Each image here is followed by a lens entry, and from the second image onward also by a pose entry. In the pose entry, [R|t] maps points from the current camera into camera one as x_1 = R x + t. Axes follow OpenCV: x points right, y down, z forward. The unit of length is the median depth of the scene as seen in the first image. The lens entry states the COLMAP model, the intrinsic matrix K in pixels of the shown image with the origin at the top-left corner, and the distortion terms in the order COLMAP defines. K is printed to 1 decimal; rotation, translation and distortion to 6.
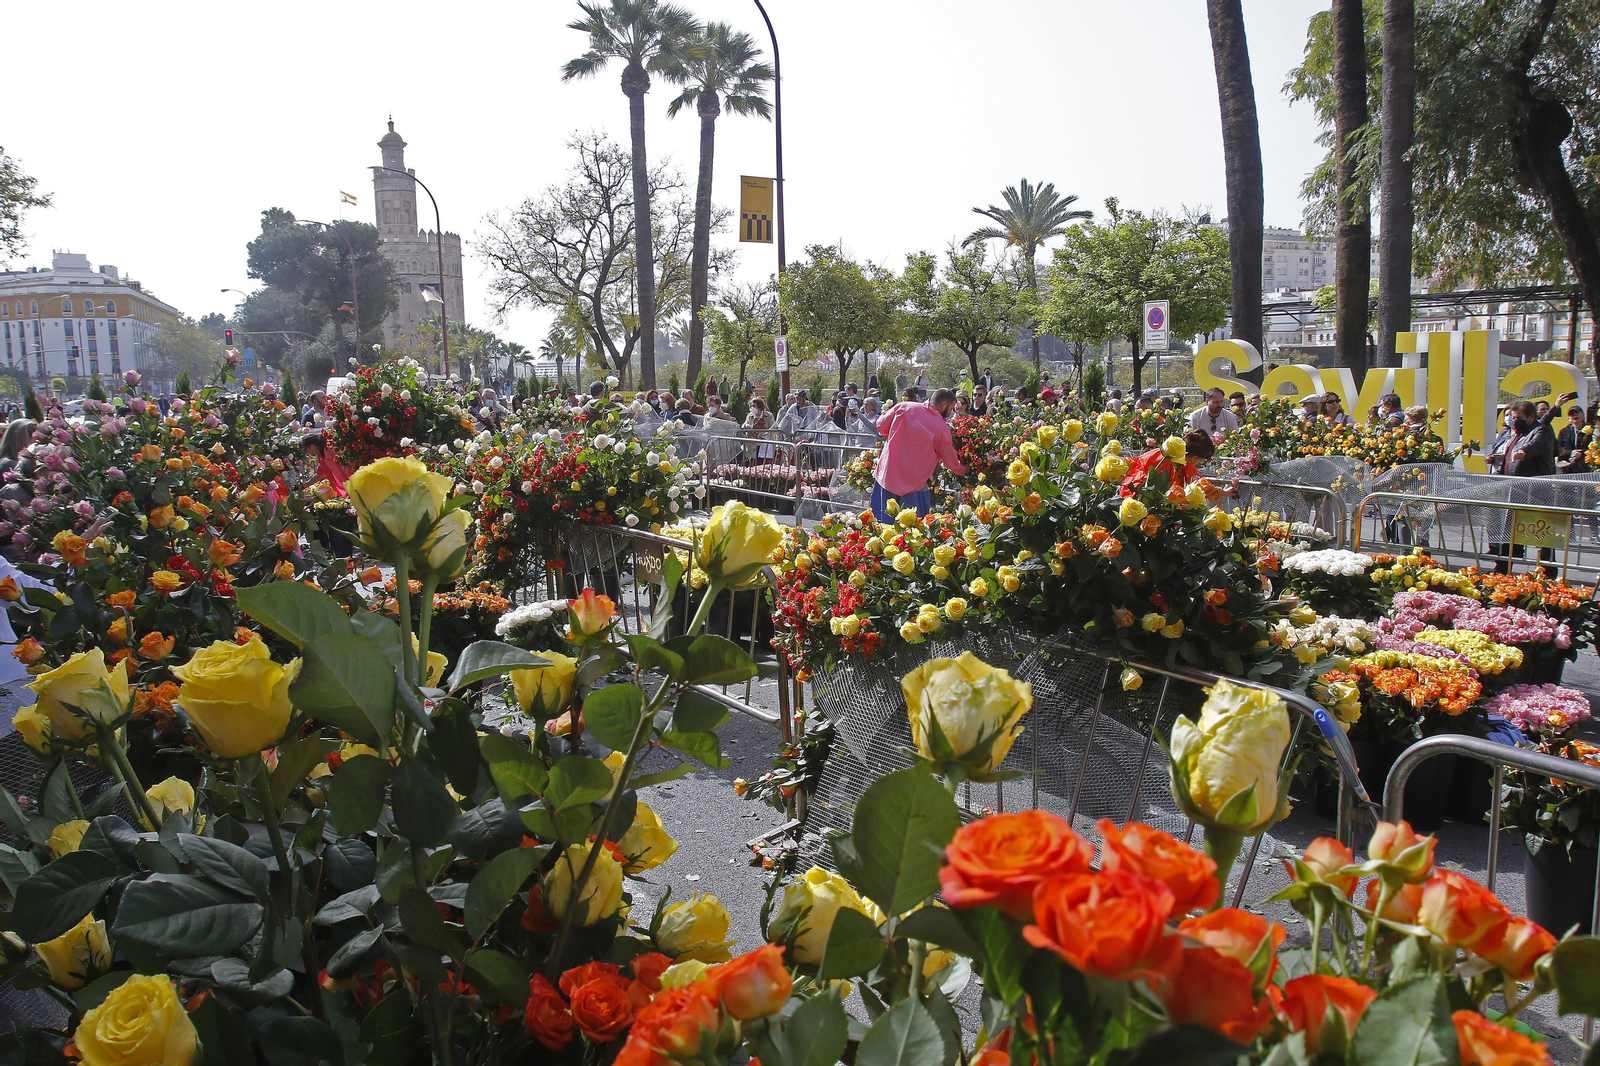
lens RADIAL K [[1205.0, 0, 800.0], [0, 1205.0, 533.0], [0, 0, 1]] dist [-0.089759, 0.046303]
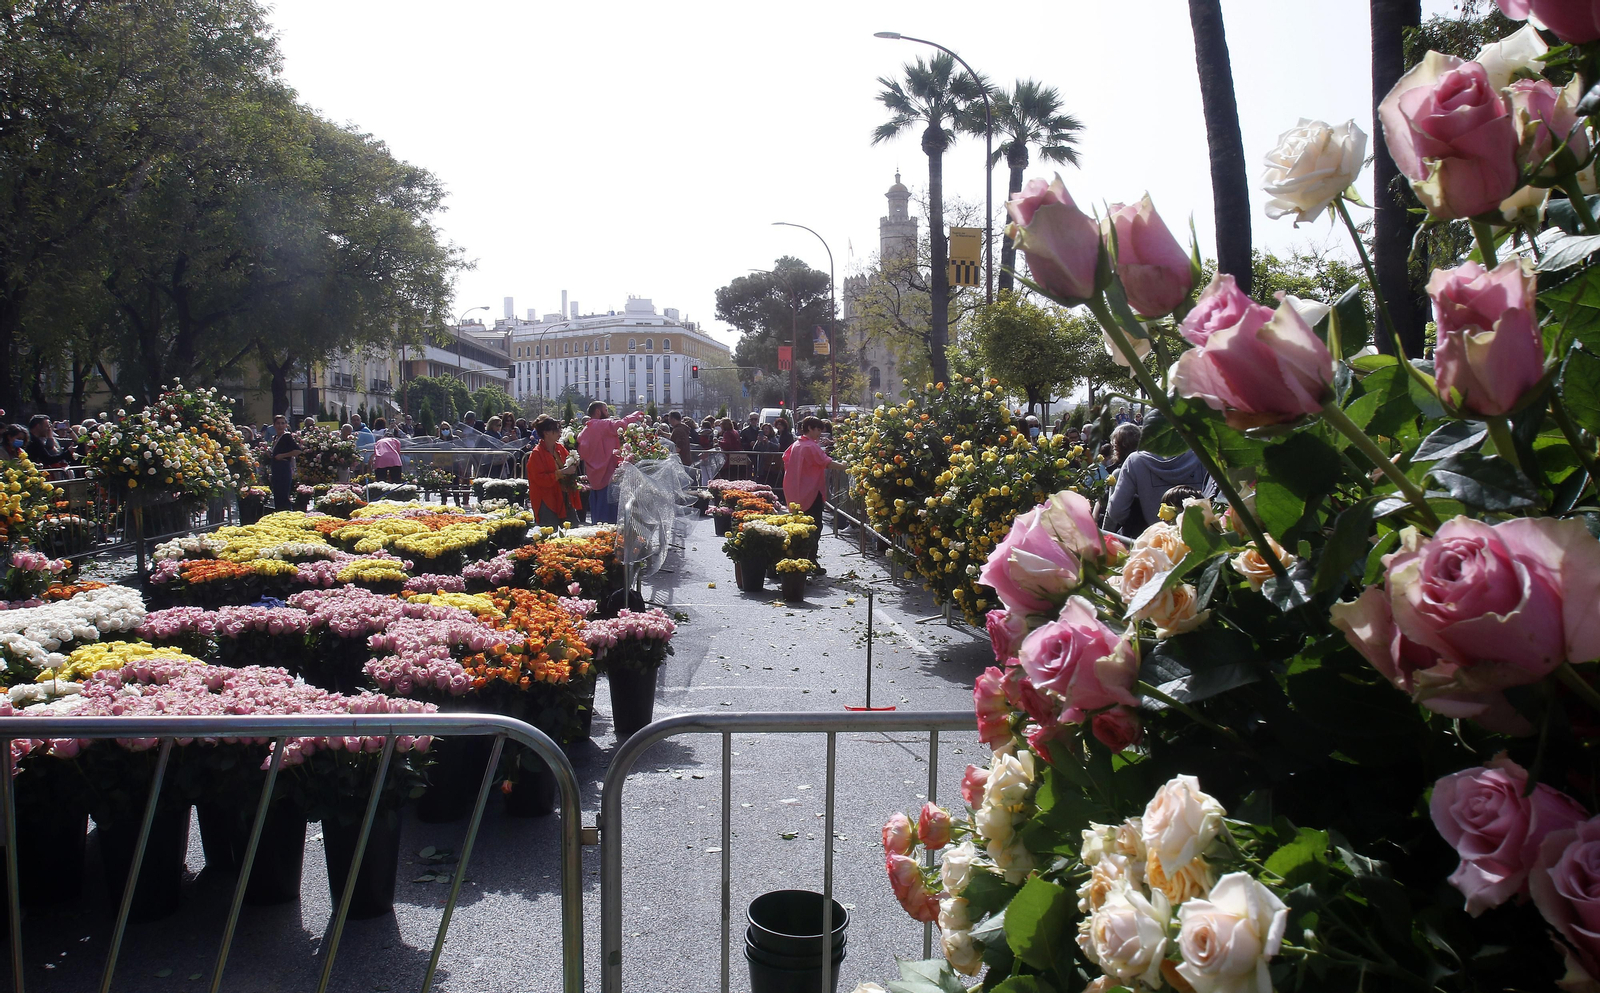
lens RADIAL K [[1231.3, 0, 801.9], [0, 1231.3, 455.7], [0, 0, 1]] dist [-0.110815, 0.000315]
pose [[0.903238, 0.029517, -0.428123, 0.215908], [-0.070809, 0.994208, -0.080846, 0.005056], [0.423257, 0.103338, 0.900097, -0.025644]]
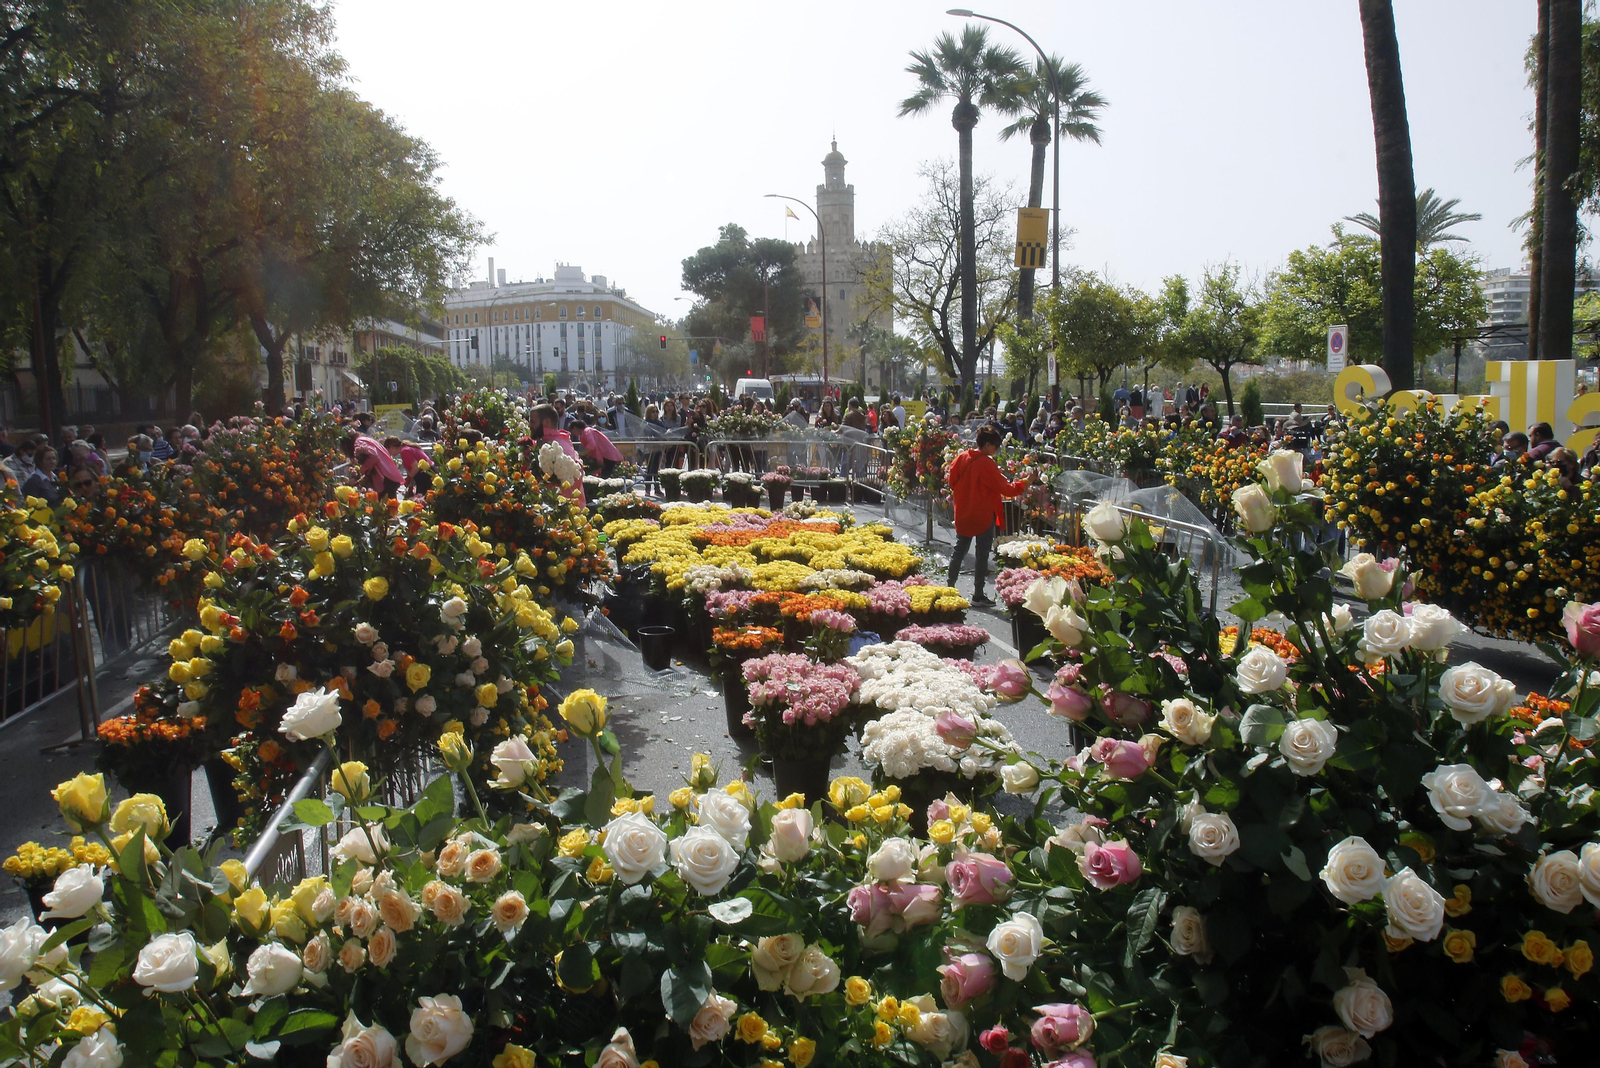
lens RADIAL K [[1190.7, 0, 800.0], [0, 1190.7, 534.0], [0, 0, 1]] dist [-0.088620, 0.047714]
pose [[0.932600, 0.055900, -0.356555, 0.116353], [-0.055472, 0.998395, 0.011435, 0.000728], [0.356622, 0.009114, 0.934204, -0.060384]]
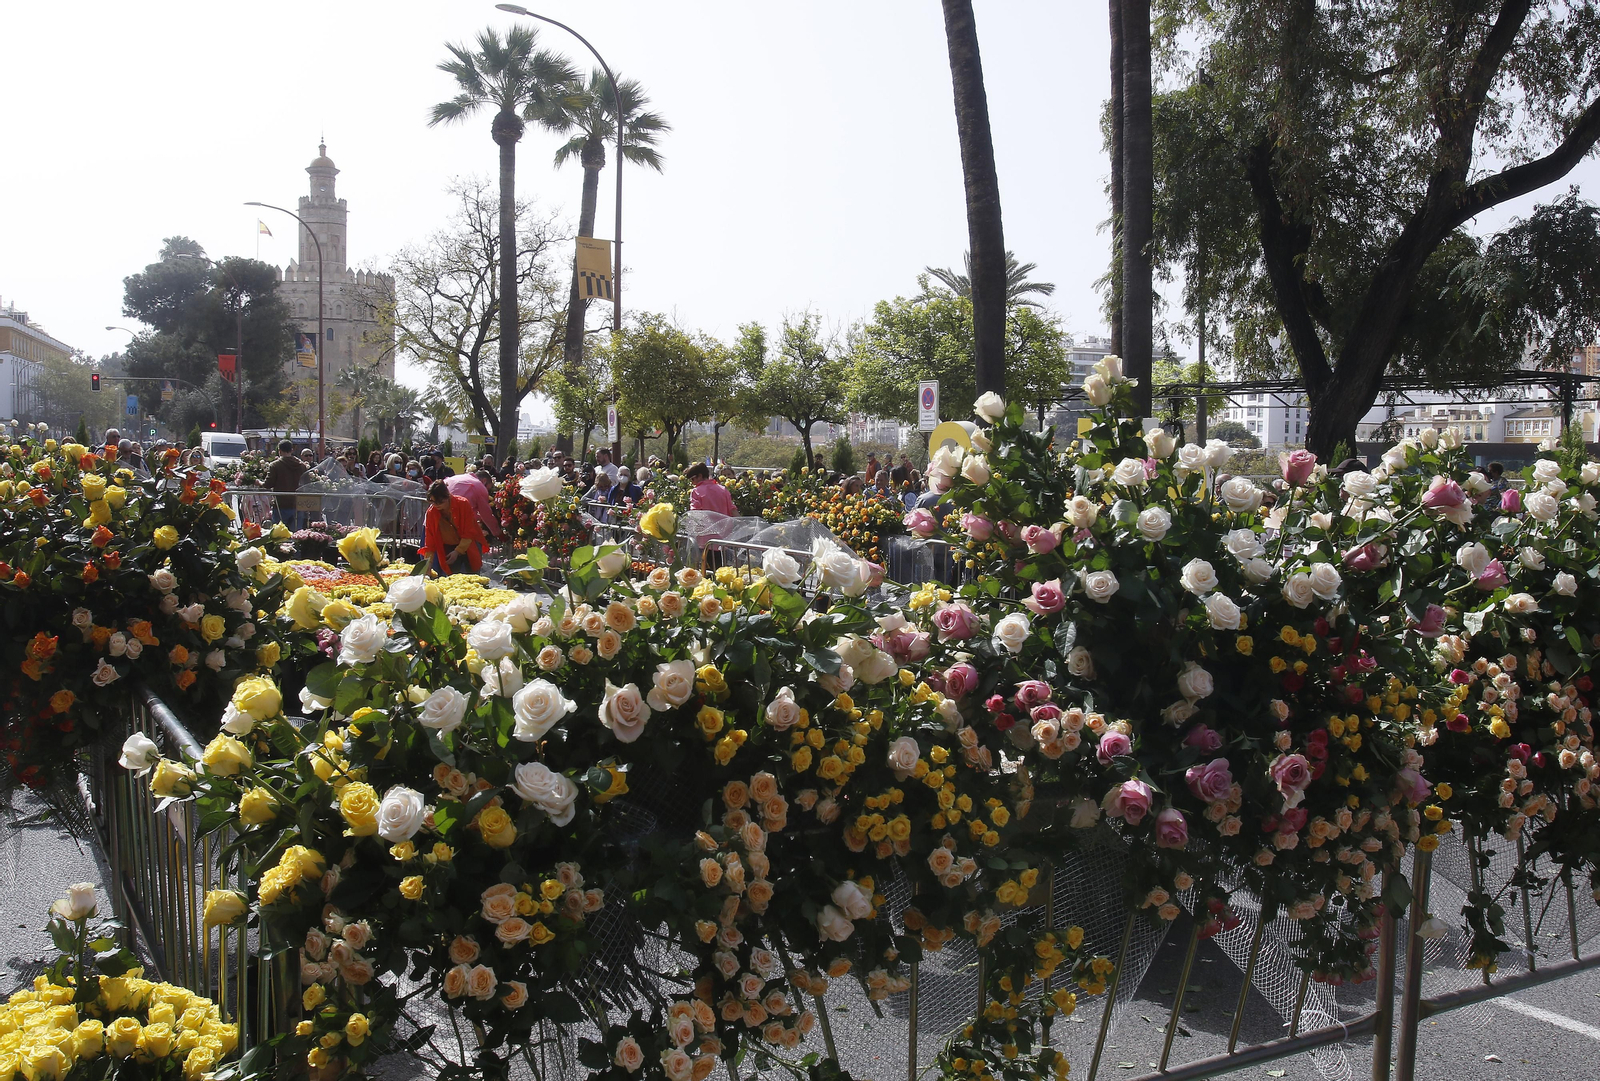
lens RADIAL K [[1447.9, 0, 800.0], [0, 1447.9, 540.5], [0, 0, 1]] dist [-0.130871, 0.179573]
pose [[0.999180, 0.039548, -0.008682, 0.103422], [-0.040064, 0.996691, -0.070731, 0.011891], [0.005856, 0.071021, 0.997458, -0.087553]]
